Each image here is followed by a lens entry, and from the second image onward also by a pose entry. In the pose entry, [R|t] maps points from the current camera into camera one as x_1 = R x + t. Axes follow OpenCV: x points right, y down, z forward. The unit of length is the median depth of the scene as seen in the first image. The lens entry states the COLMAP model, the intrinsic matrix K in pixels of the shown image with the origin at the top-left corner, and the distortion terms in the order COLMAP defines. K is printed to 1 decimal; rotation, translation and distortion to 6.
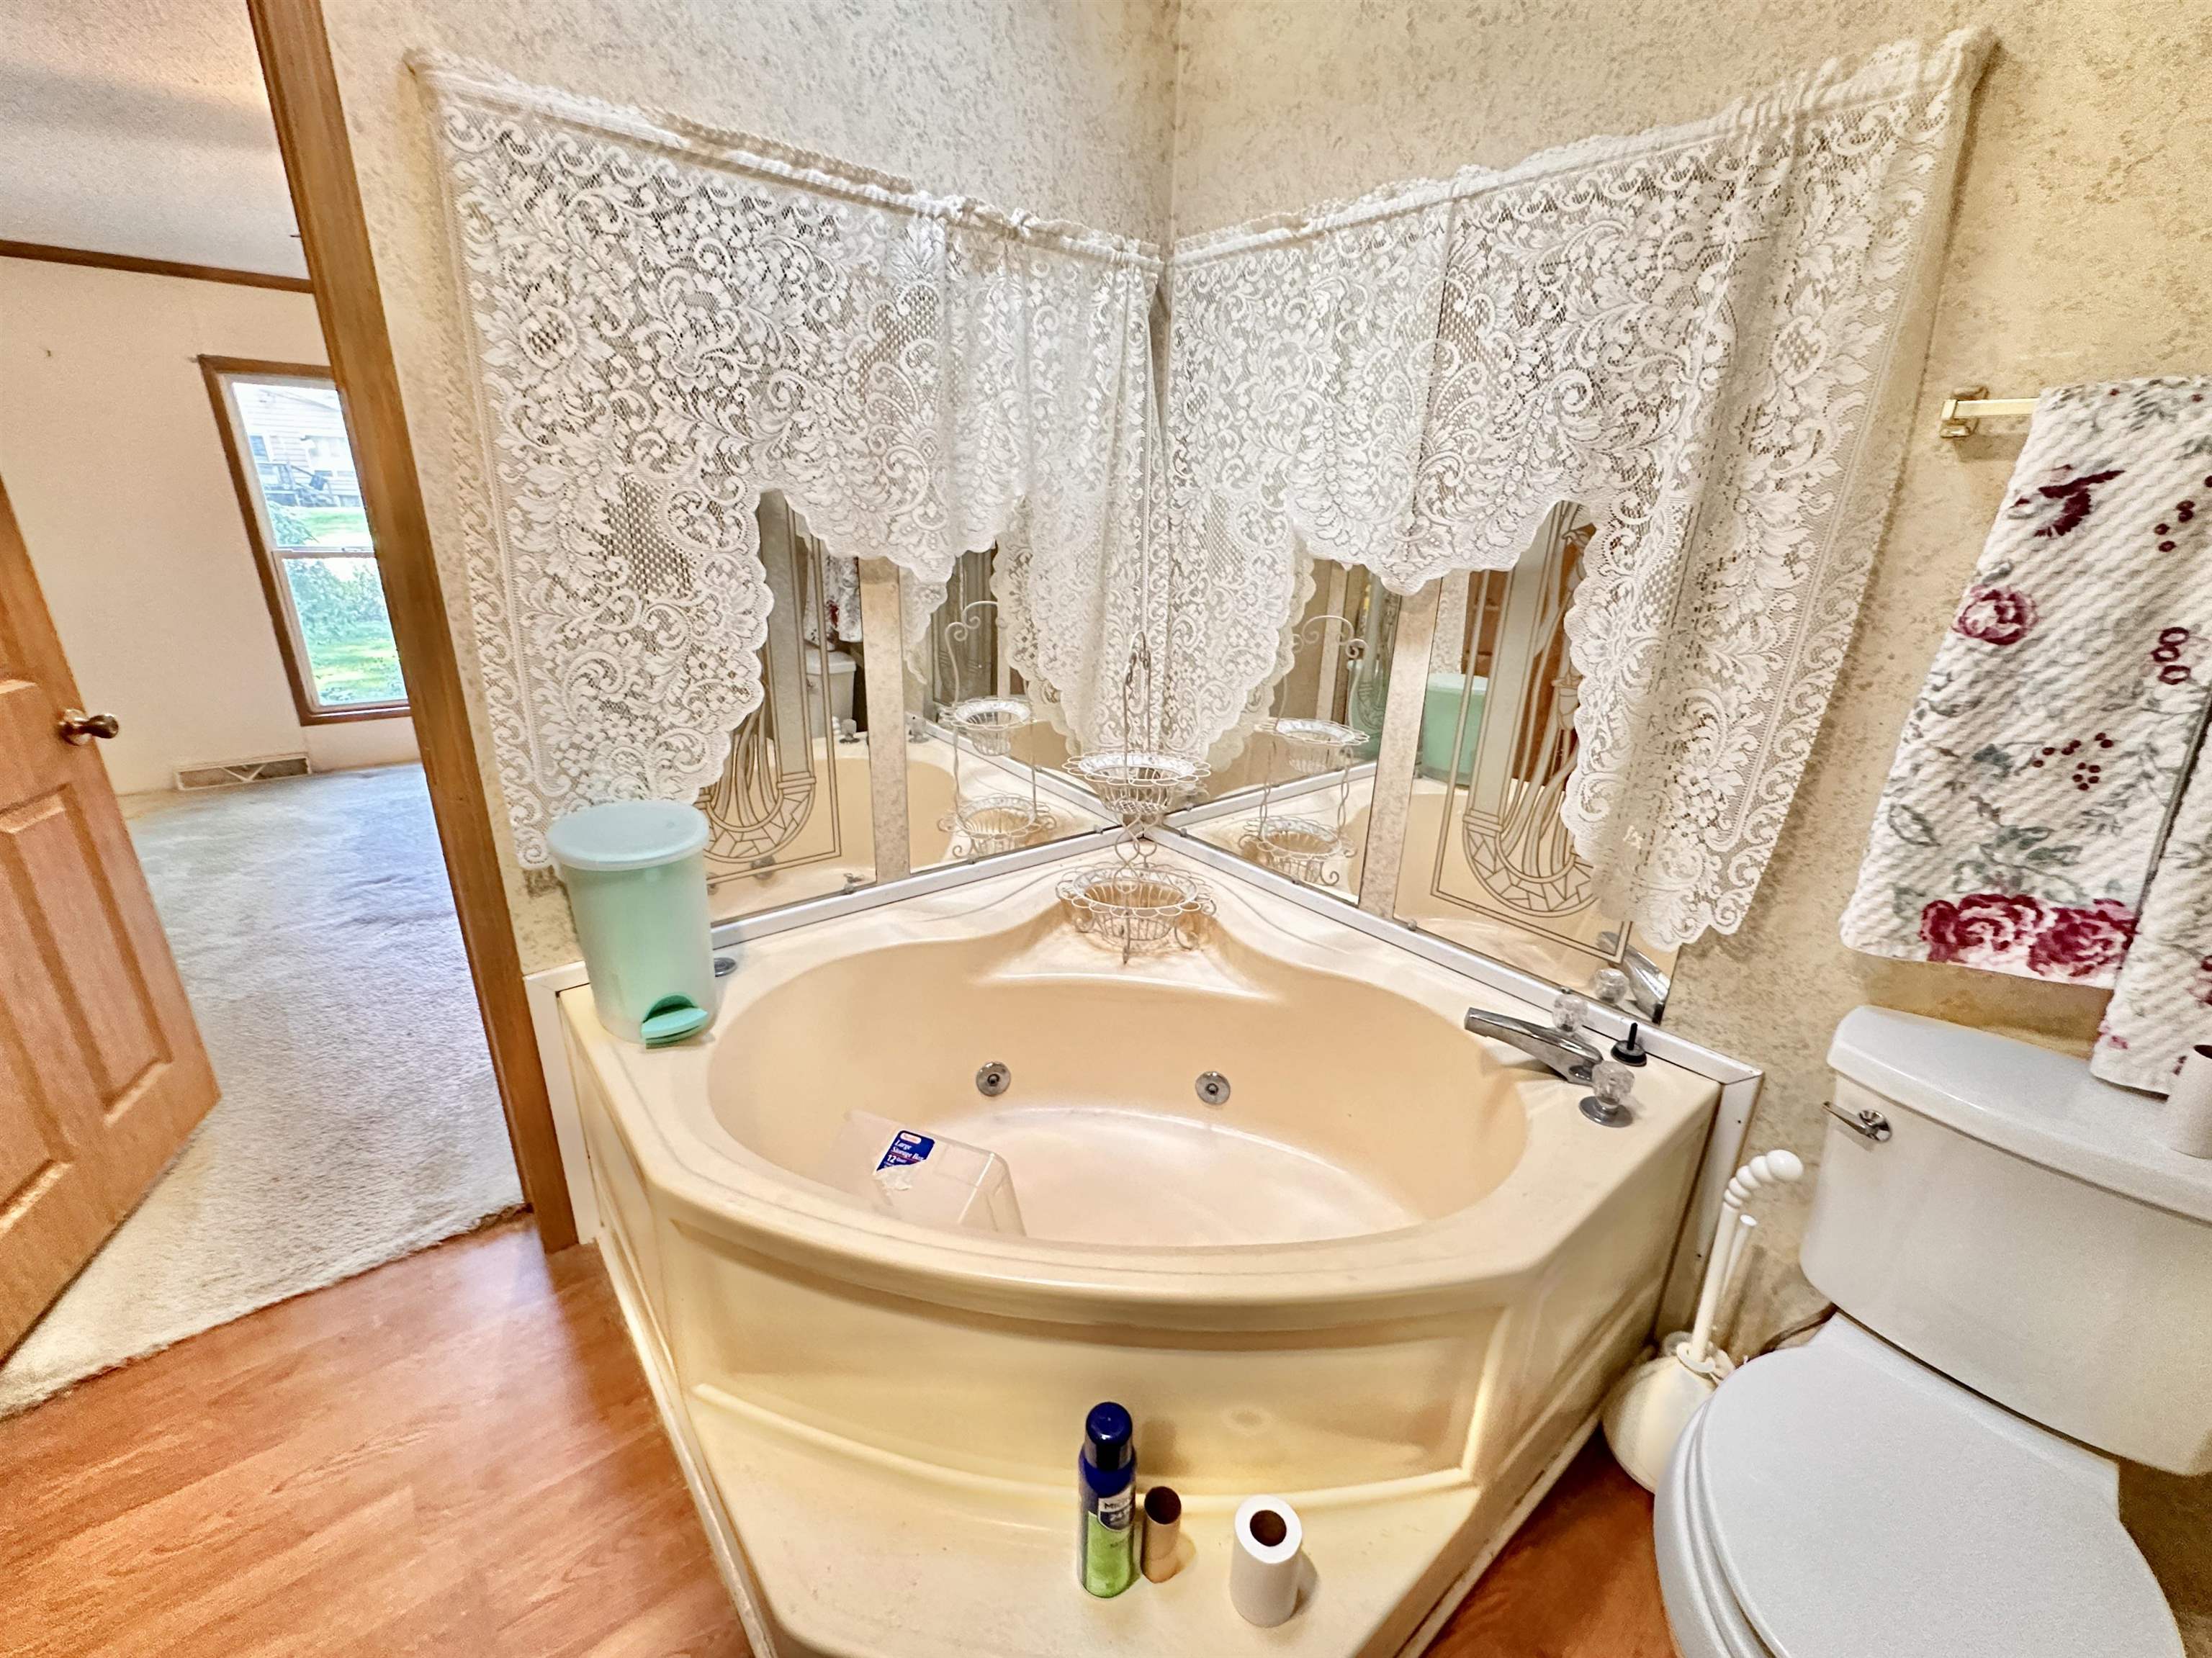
lens RADIAL K [[889.2, 0, 1096.9], [0, 889.2, 823.9], [0, 0, 1]] dist [-0.003198, 0.000636]
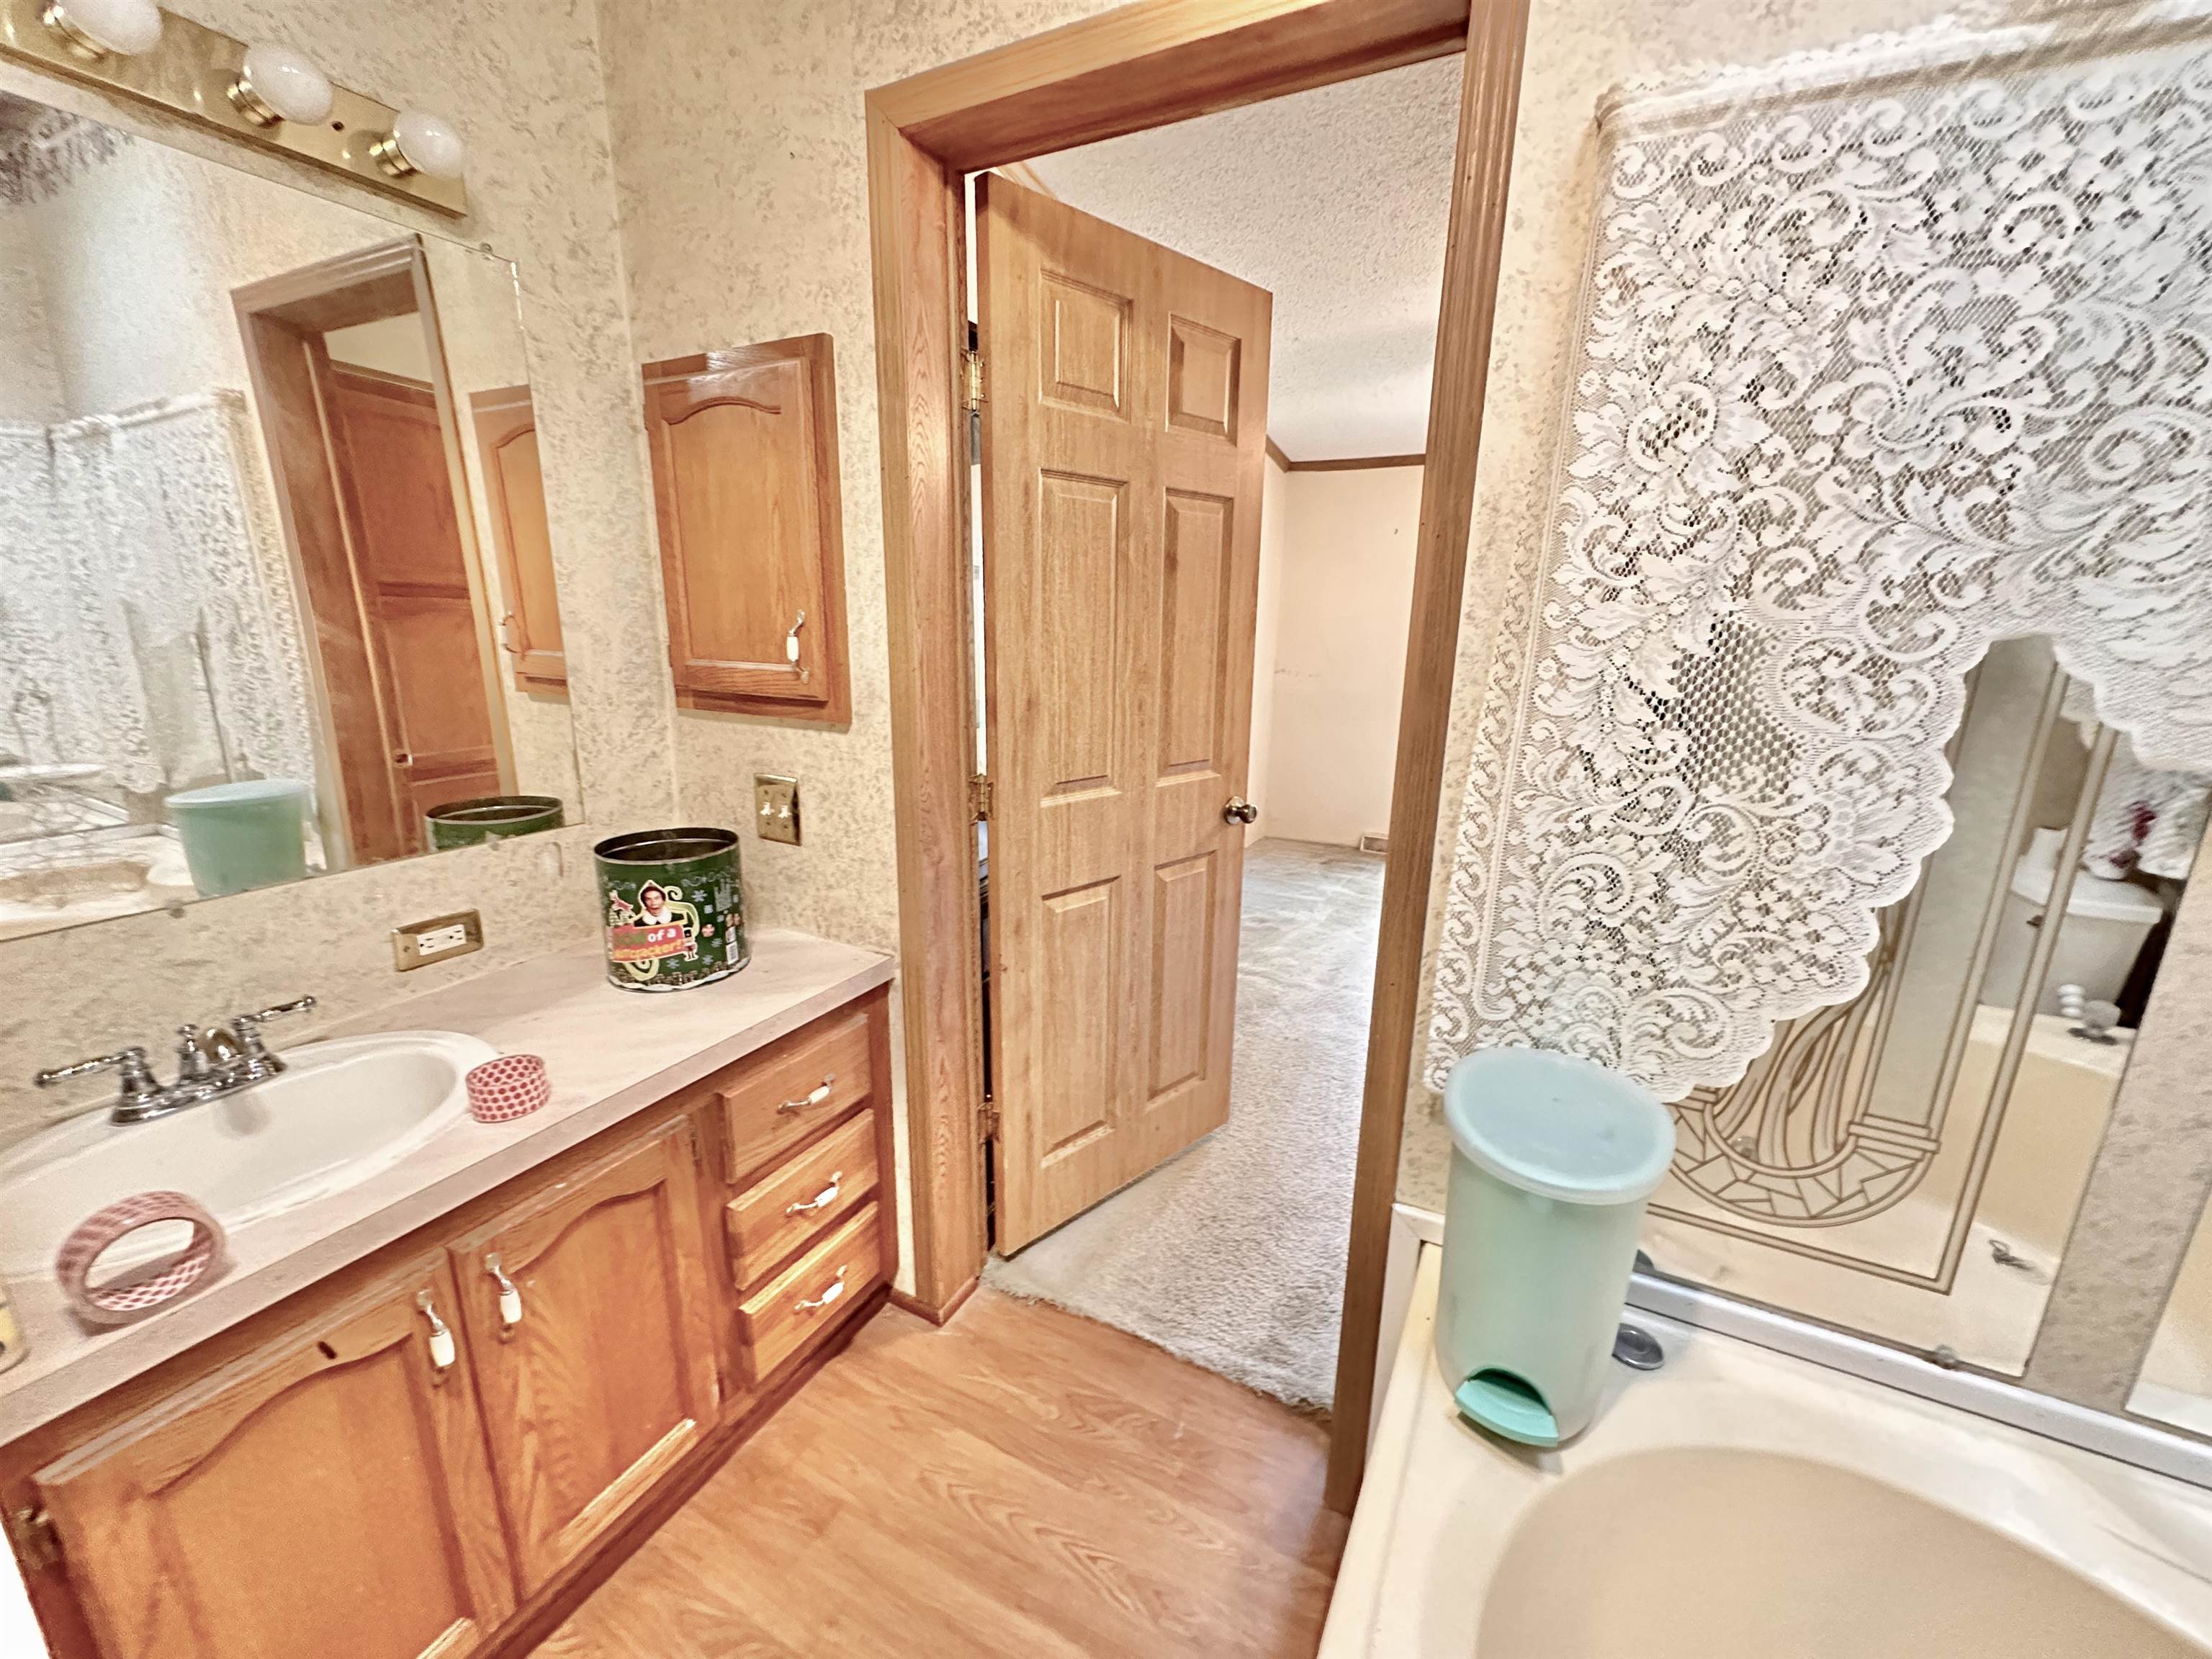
lens RADIAL K [[889.2, 0, 1103.6], [0, 889.2, 831.9], [0, 0, 1]] dist [-0.003198, 0.000636]
pose [[0.394010, 0.202758, -0.896463, -0.089108], [-0.315245, 0.946010, 0.075409, -0.139530], [0.863352, 0.252893, 0.436655, 0.342740]]
